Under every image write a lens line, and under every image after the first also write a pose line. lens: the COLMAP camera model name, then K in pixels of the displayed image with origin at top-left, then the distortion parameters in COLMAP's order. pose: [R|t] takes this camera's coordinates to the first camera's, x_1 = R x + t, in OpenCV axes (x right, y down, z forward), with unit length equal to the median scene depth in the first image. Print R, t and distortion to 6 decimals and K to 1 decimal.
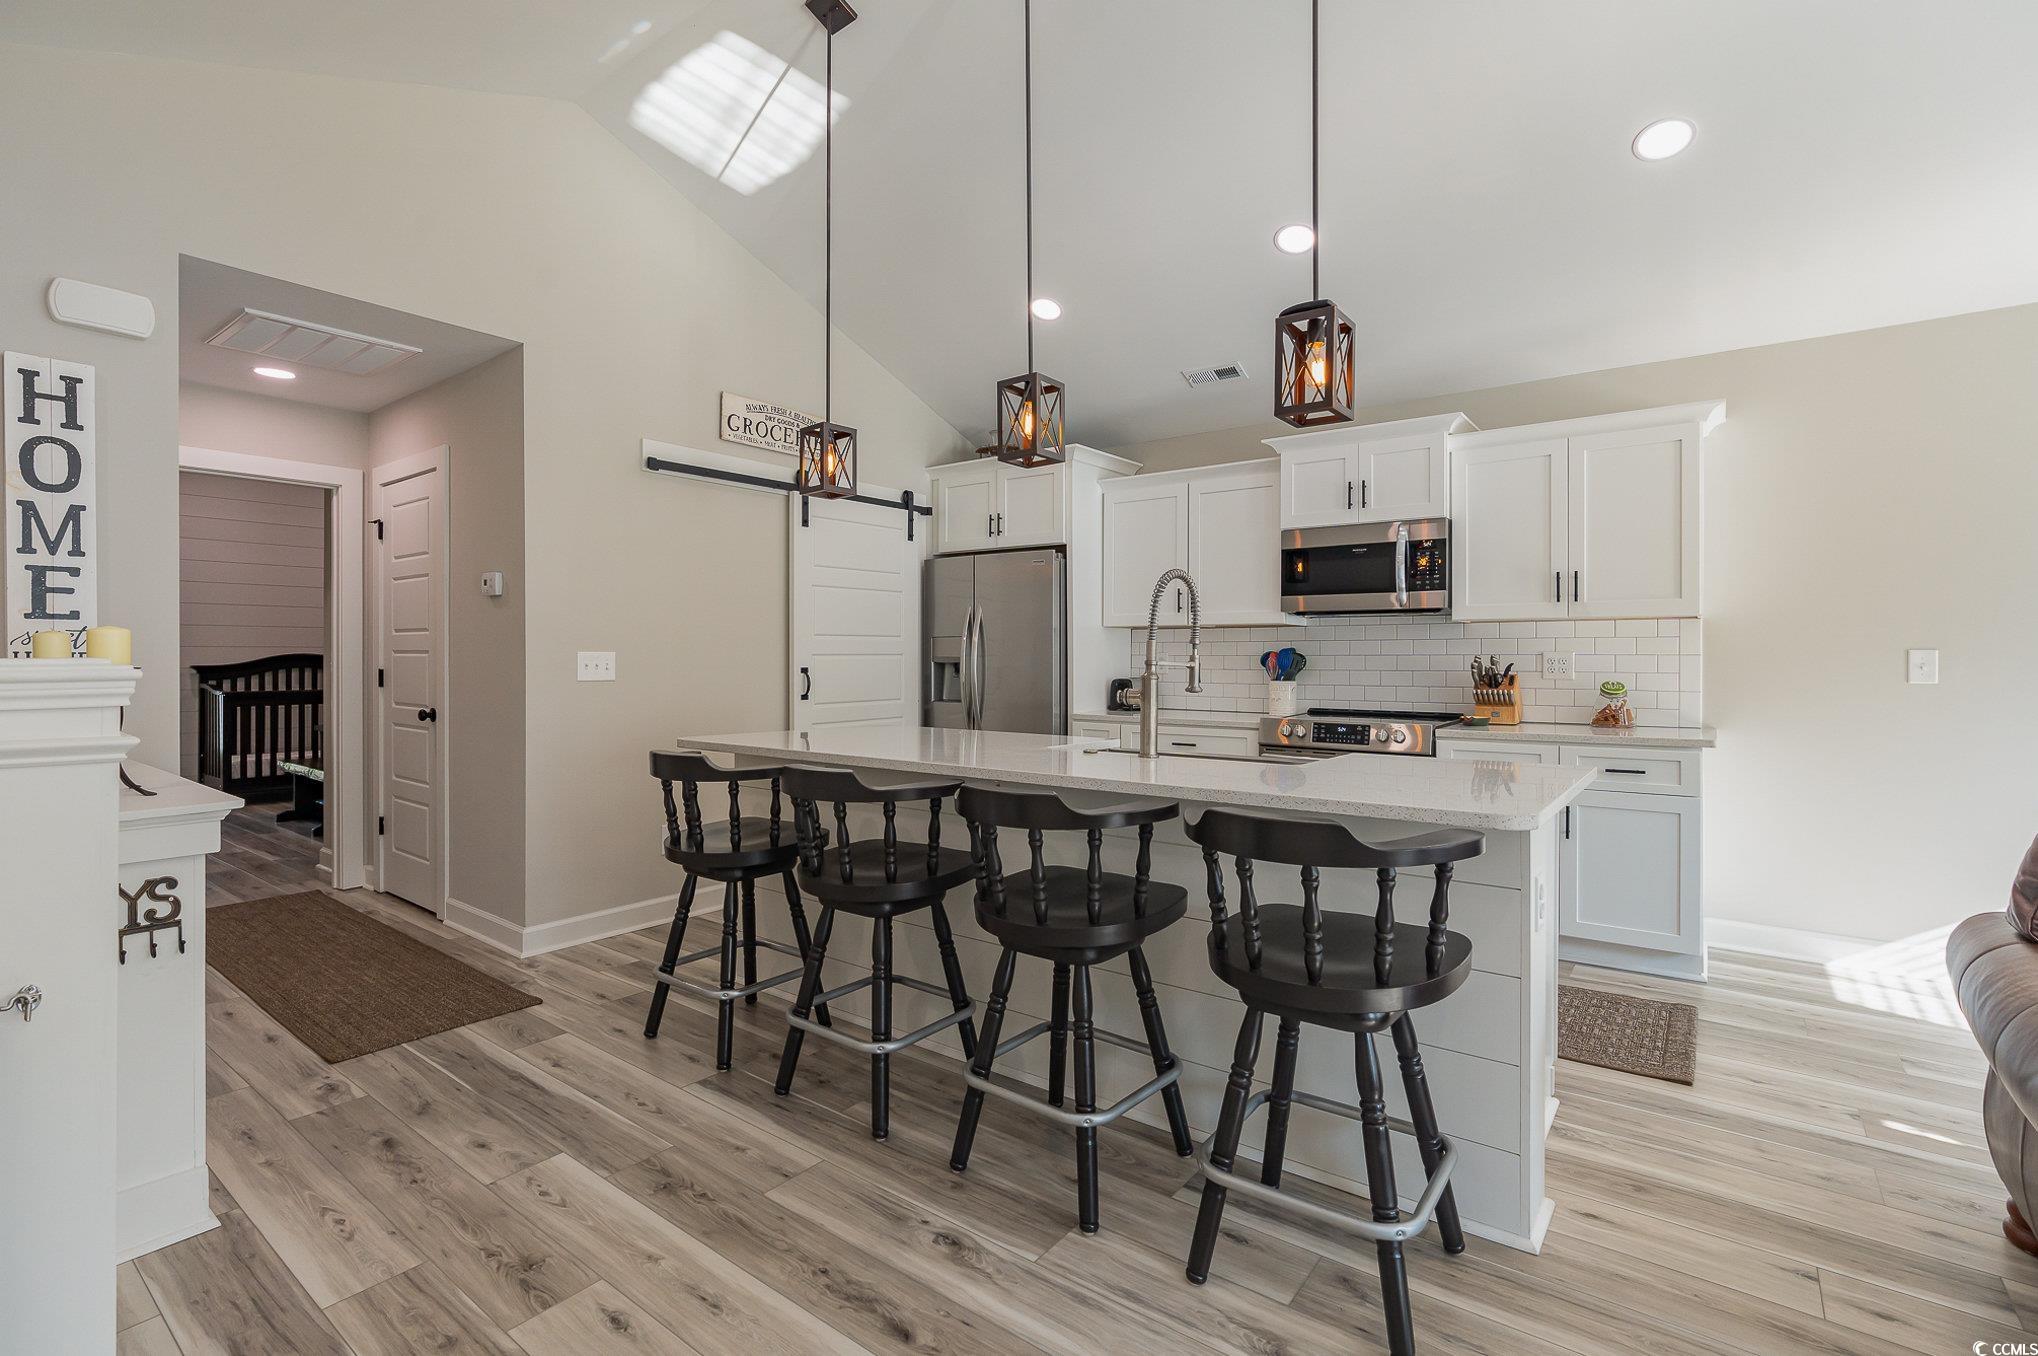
lens RADIAL K [[924.9, 0, 1015.7], [0, 924.9, 660.4], [0, 0, 1]] dist [-0.005720, 0.001236]
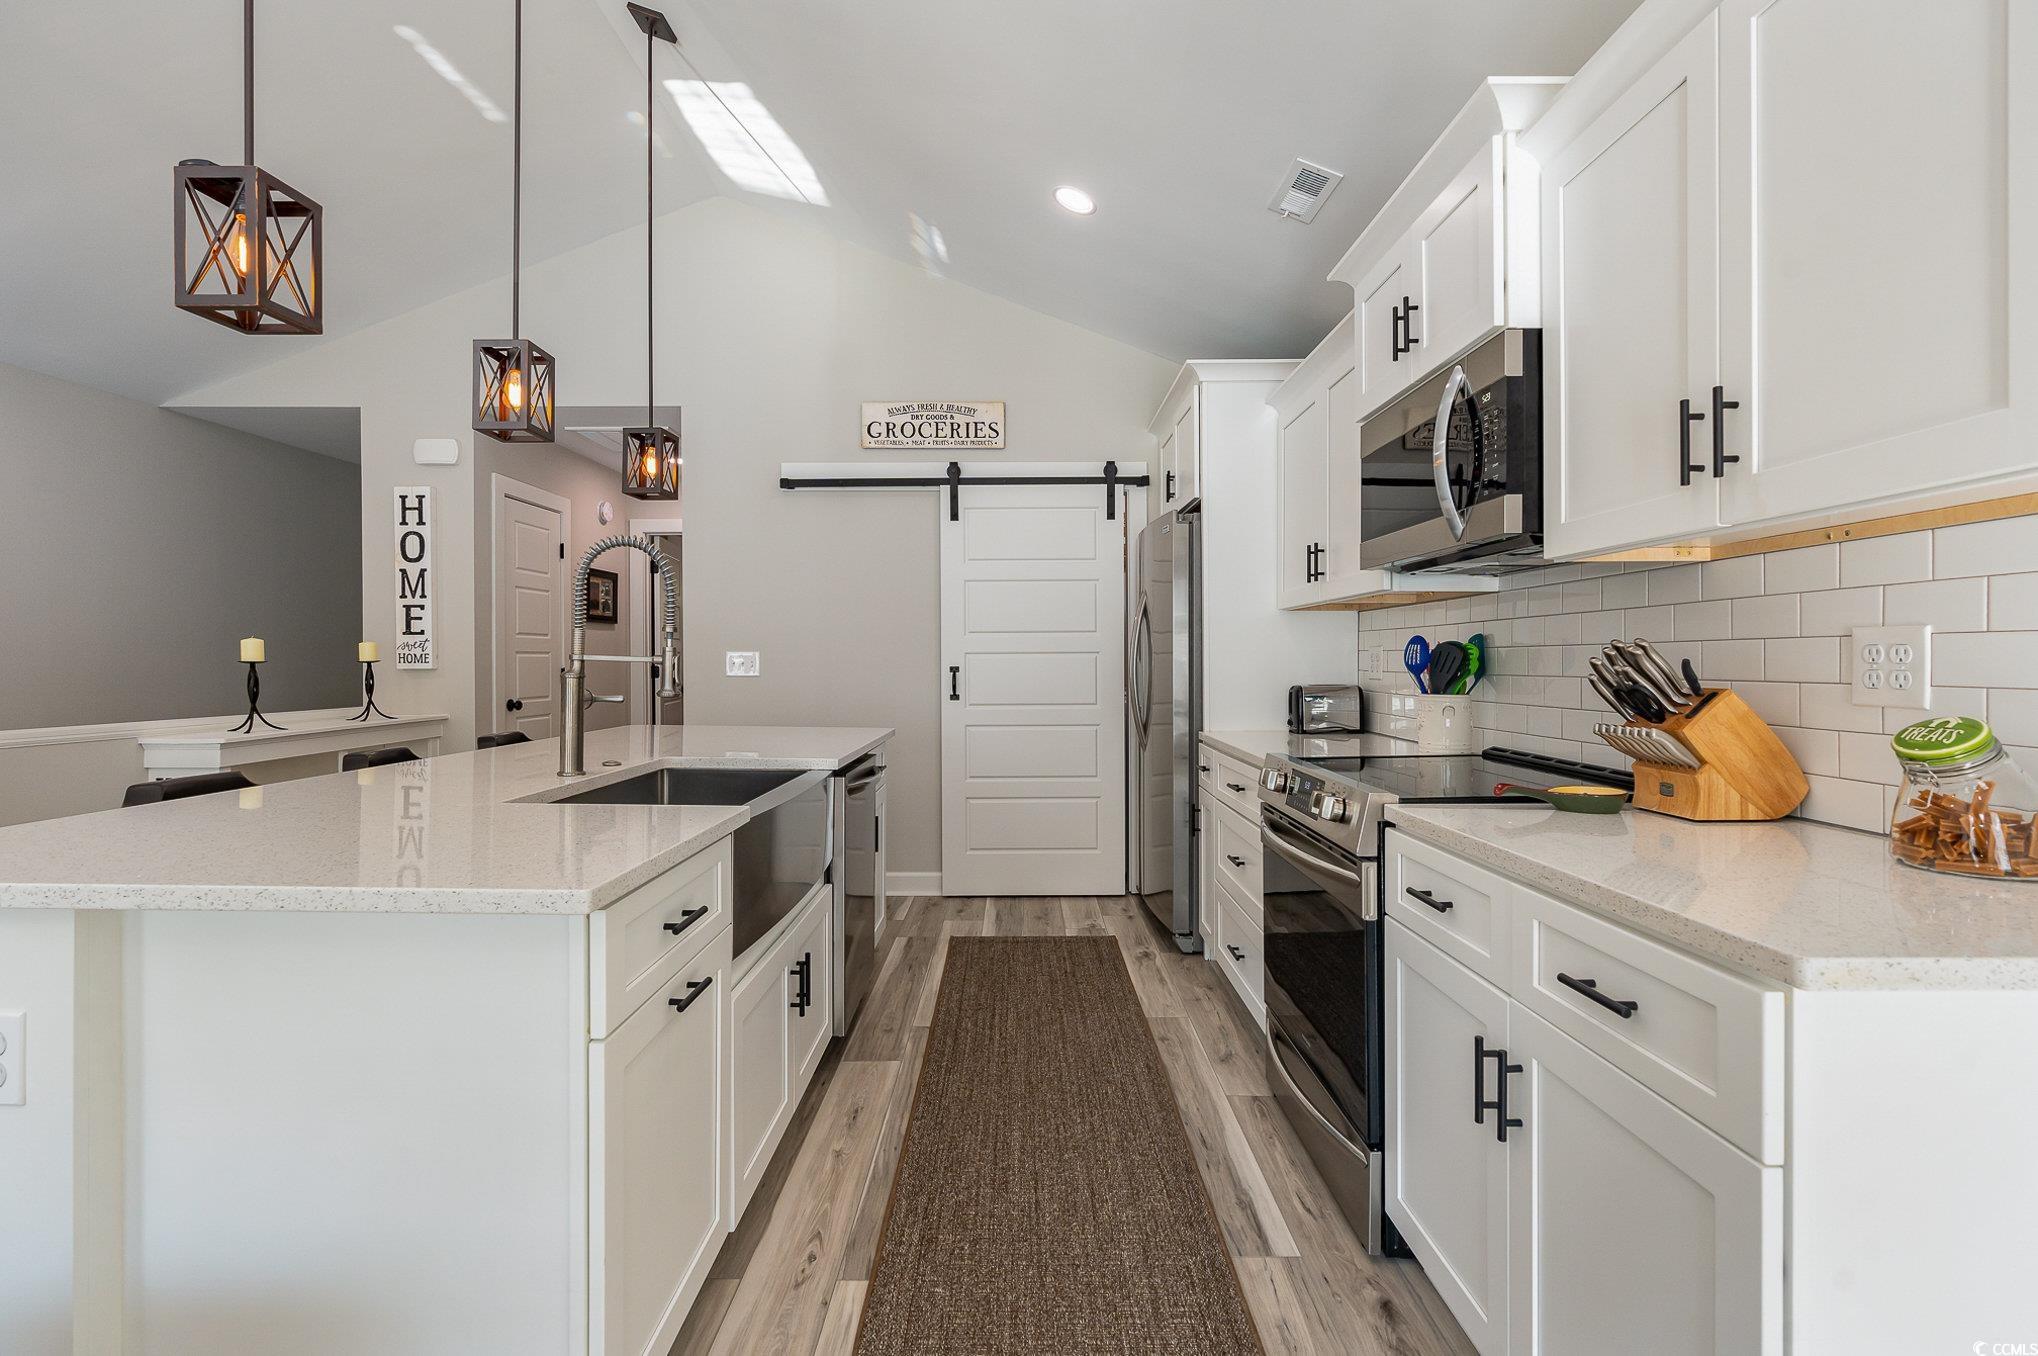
lens RADIAL K [[924.9, 0, 1000.7], [0, 924.9, 660.8], [0, 0, 1]] dist [-0.005720, 0.001236]
pose [[0.603102, -0.001179, -0.797663, 0.832965], [-0.002189, 0.999993, -0.003133, 0.006168], [0.797661, 0.003635, 0.603095, 0.672238]]
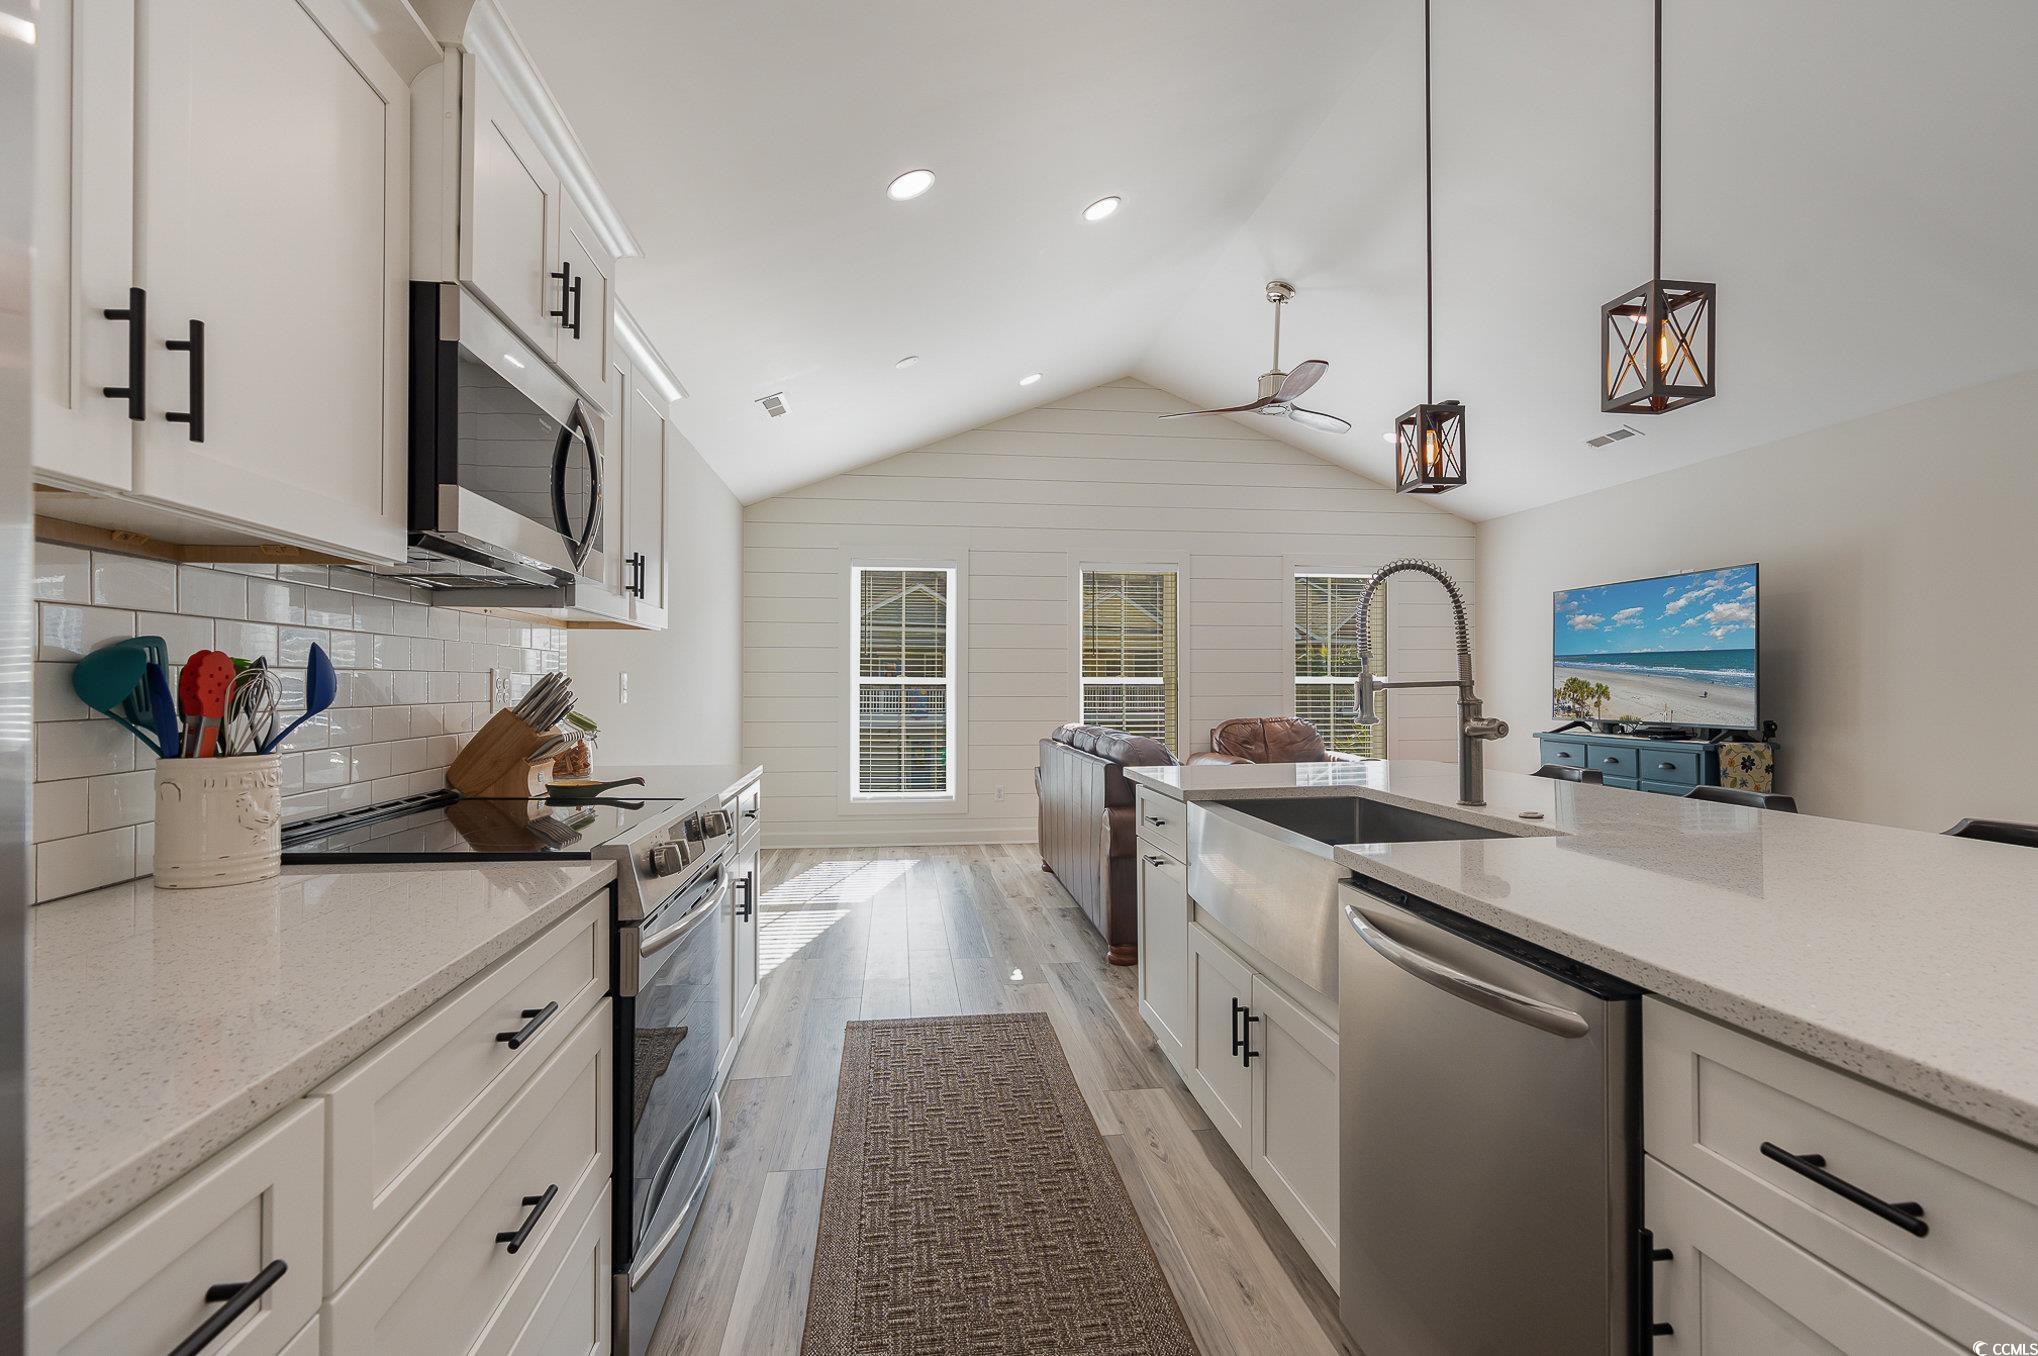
lens RADIAL K [[924.9, 0, 1000.6], [0, 924.9, 685.3], [0, 0, 1]] dist [-0.005720, 0.001236]
pose [[-0.706629, -0.002778, 0.707578, -0.096168], [0.001131, 0.999987, 0.005055, 0.000175], [-0.707583, 0.004372, -0.706617, 1.504289]]
